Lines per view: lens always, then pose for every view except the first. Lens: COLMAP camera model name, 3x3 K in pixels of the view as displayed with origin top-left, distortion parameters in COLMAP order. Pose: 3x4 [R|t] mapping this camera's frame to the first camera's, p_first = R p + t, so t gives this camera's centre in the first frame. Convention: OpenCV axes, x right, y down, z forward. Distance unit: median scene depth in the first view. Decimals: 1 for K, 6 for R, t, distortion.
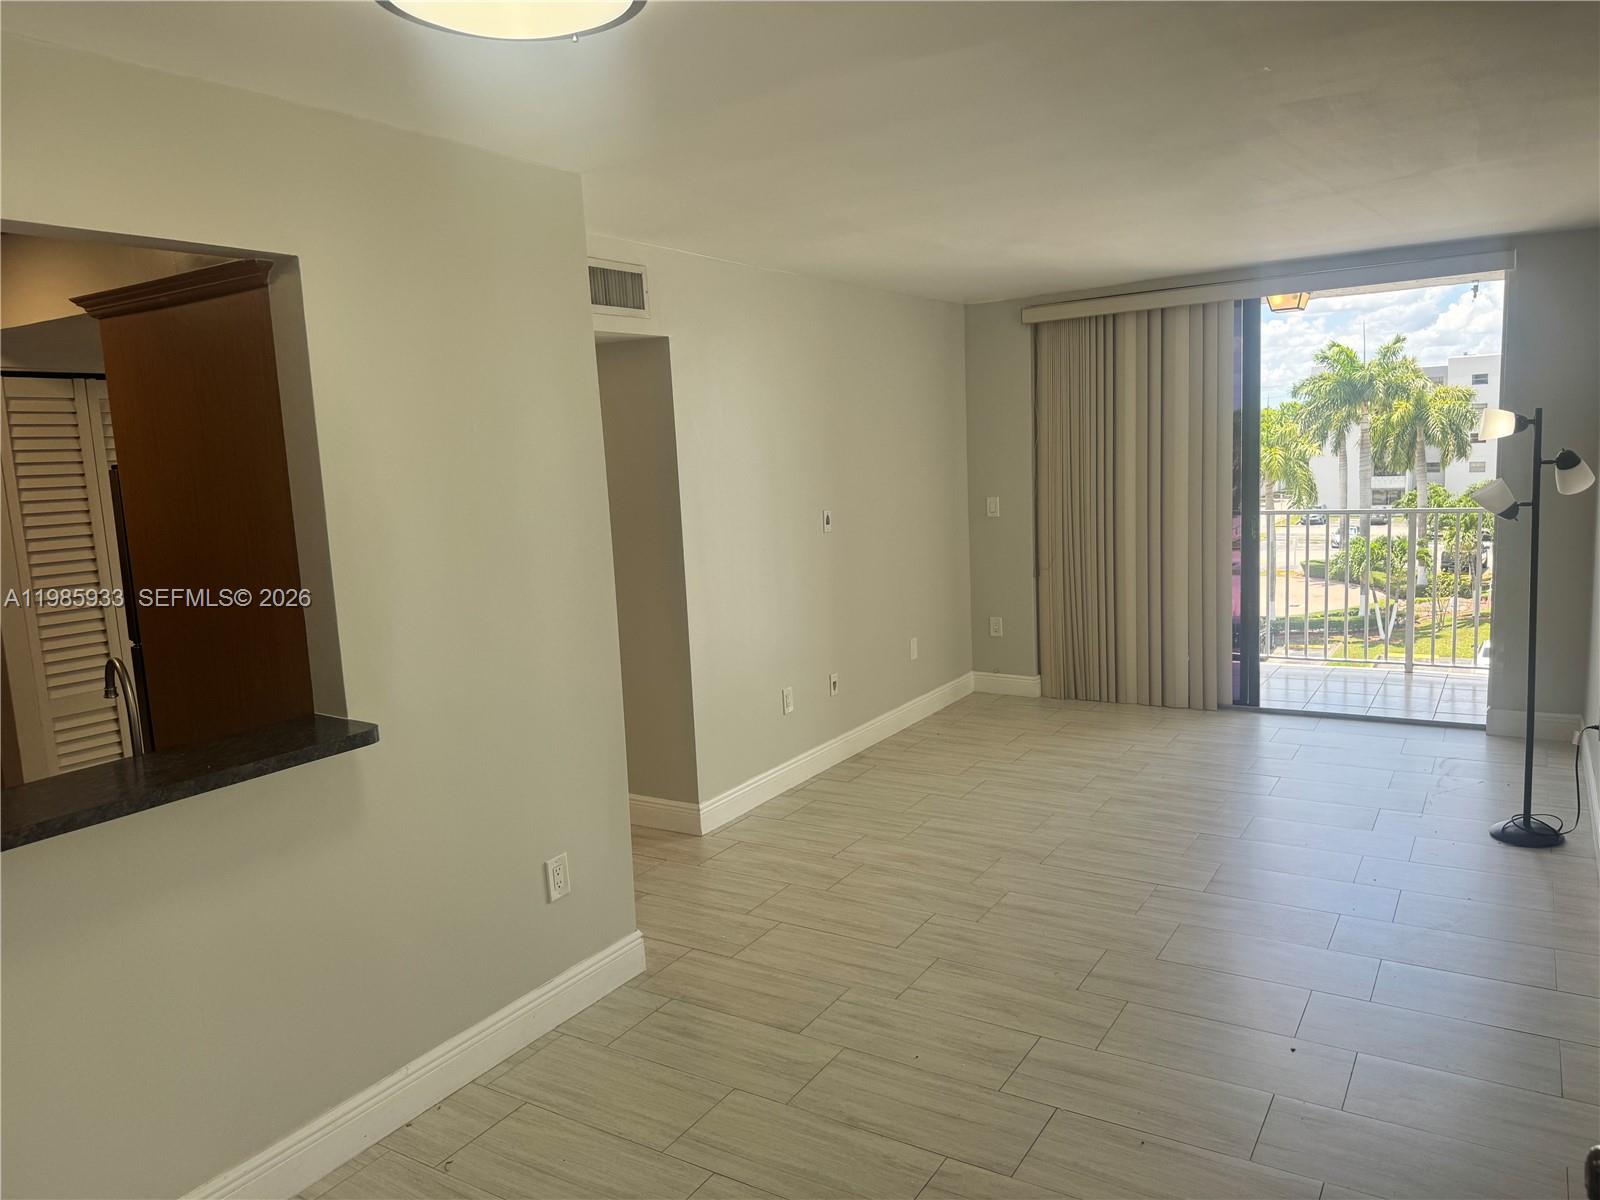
lens RADIAL K [[1122.1, 0, 800.0], [0, 1122.1, 600.0], [0, 0, 1]] dist [0.129159, -0.214176]
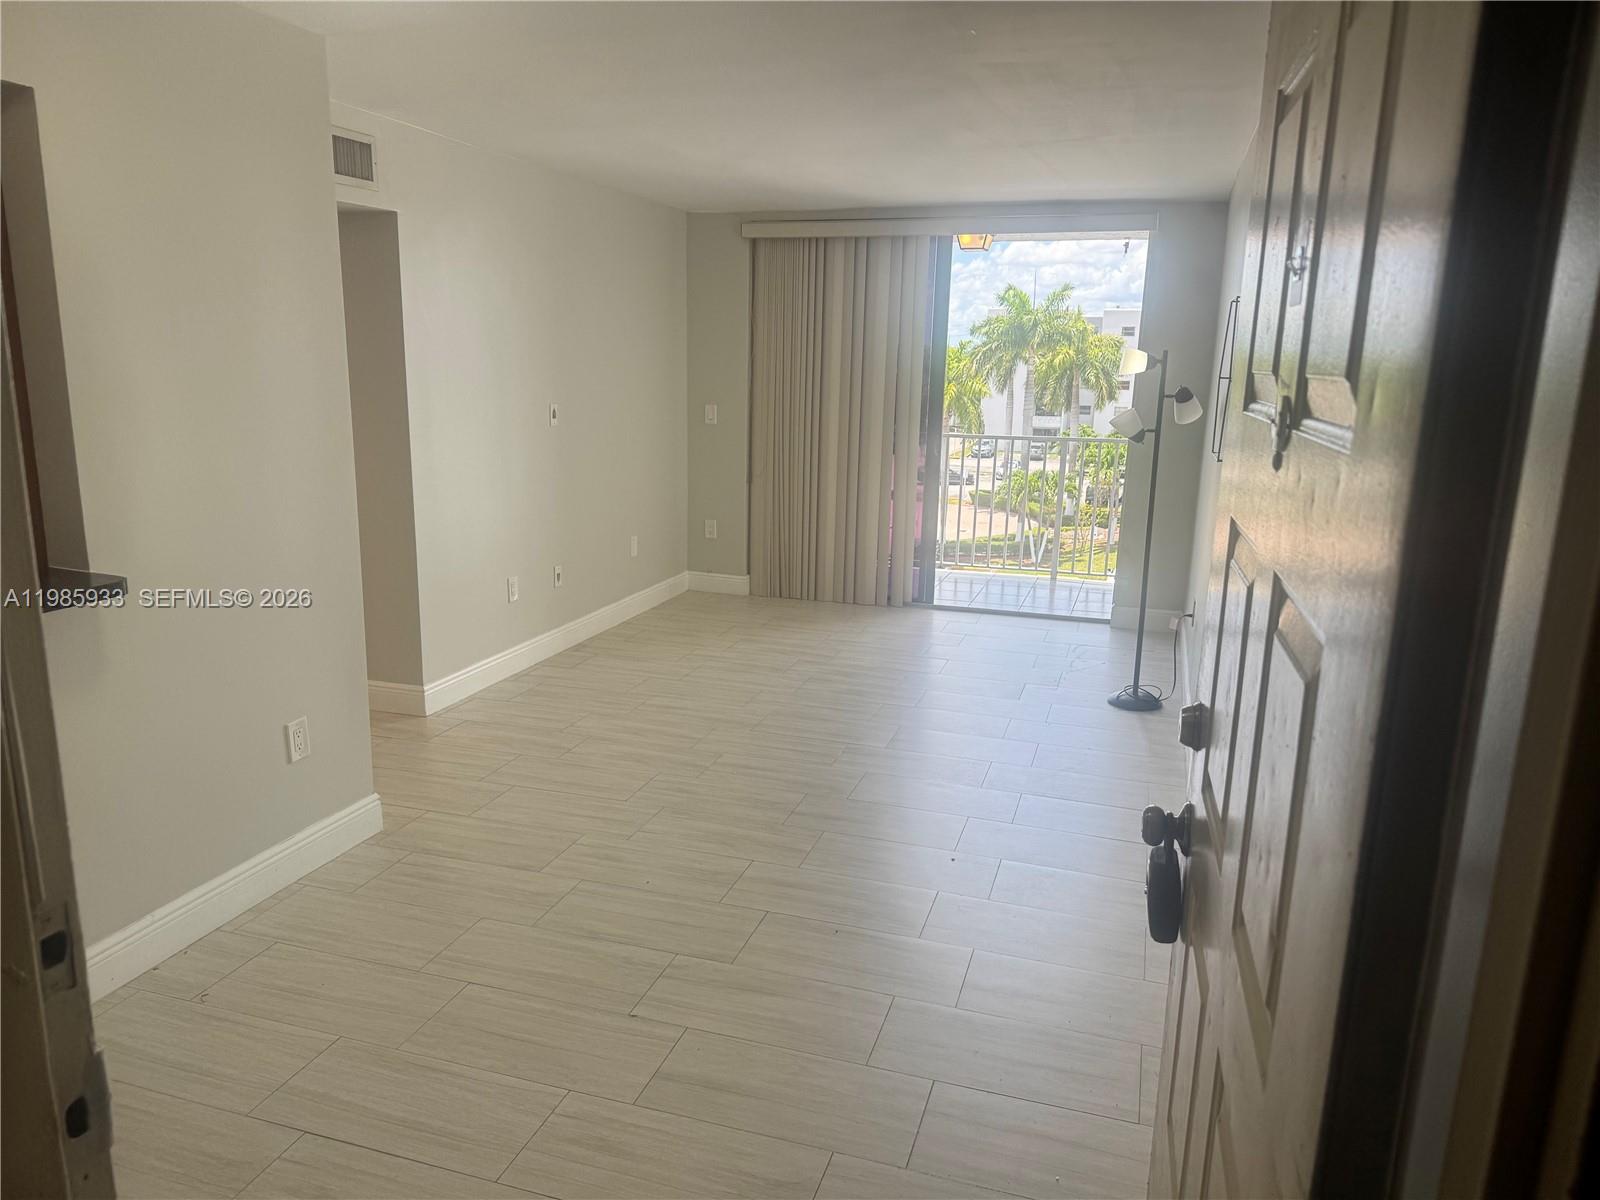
lens RADIAL K [[1121.4, 0, 795.5], [0, 1121.4, 606.5], [0, 0, 1]] dist [0.127692, -0.217241]
pose [[0.965446, 0.012963, 0.260282, -0.034909], [-0.033520, 0.996643, 0.074698, 0.022819], [-0.258440, -0.080842, 0.962639, -0.070779]]
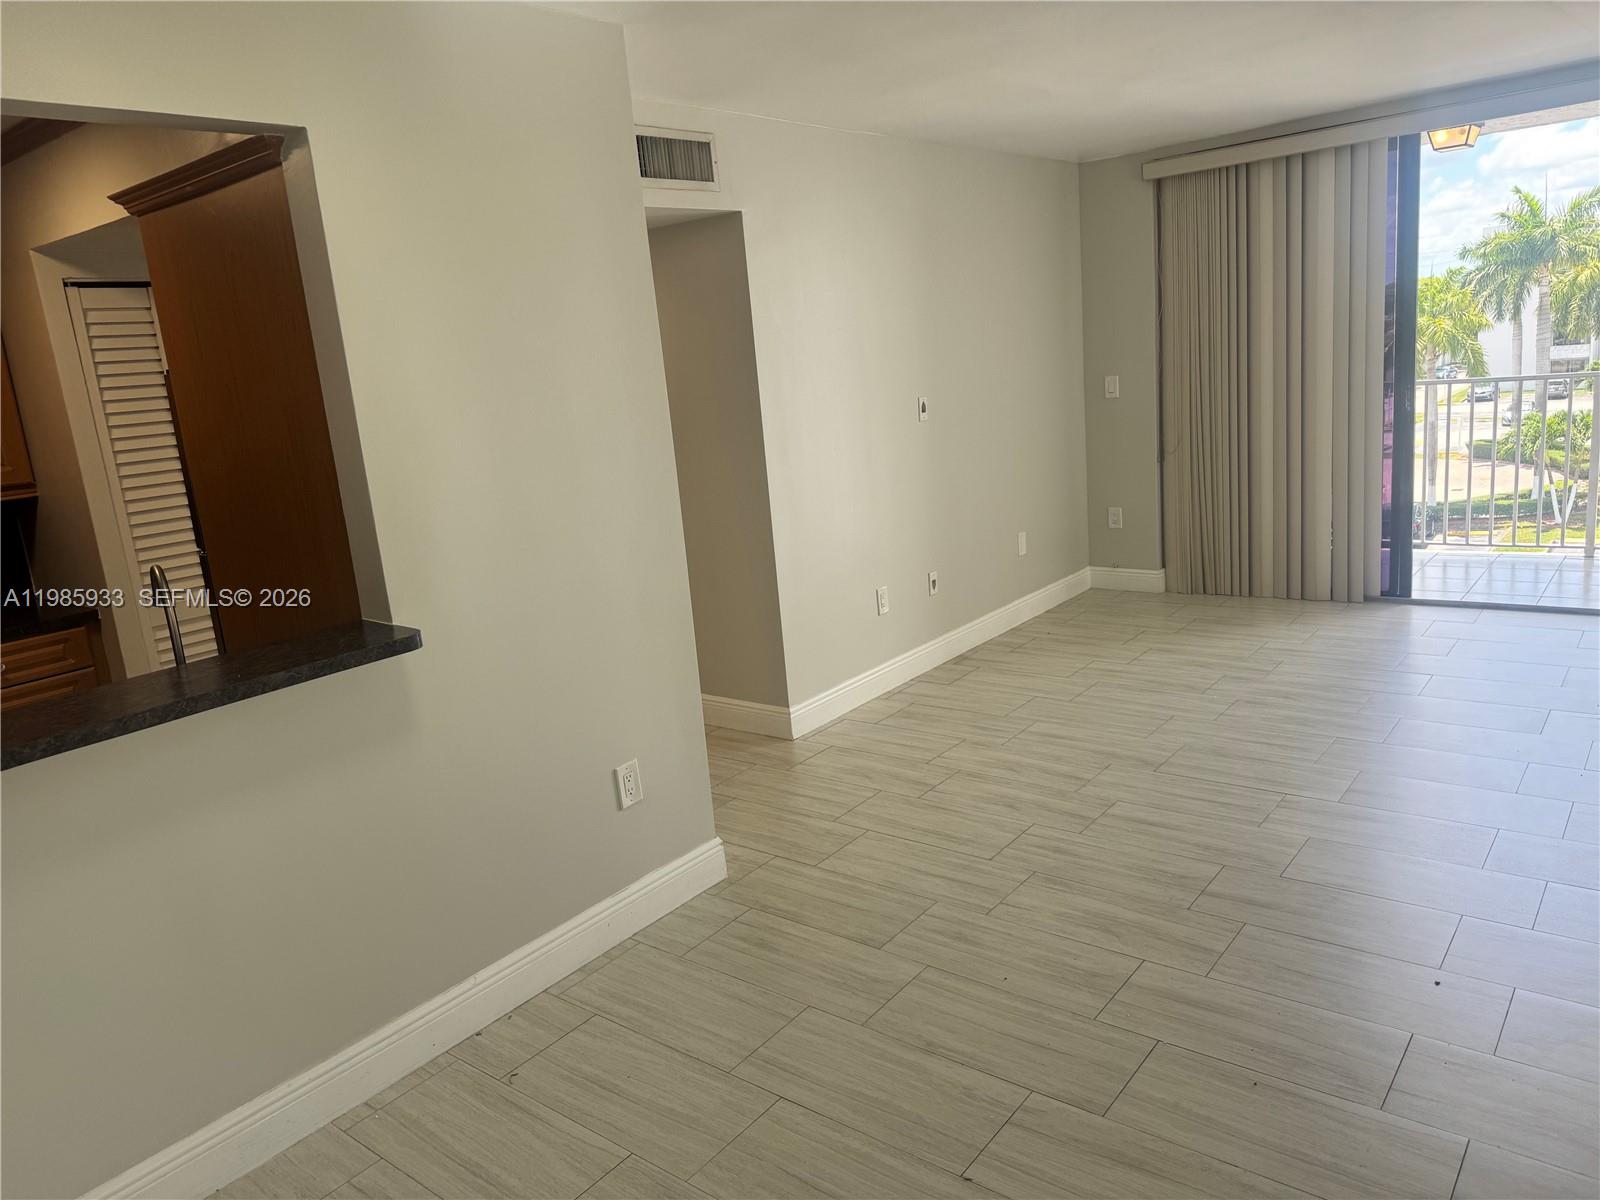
lens RADIAL K [[1122.3, 0, 788.4], [0, 1122.3, 590.7], [0, 0, 1]] dist [0.122966, -0.168675]
pose [[0.992569, -0.015863, -0.120649, 0.028679], [0.025403, 0.996634, 0.077944, 0.005851], [0.119006, -0.080430, 0.989631, 0.055749]]
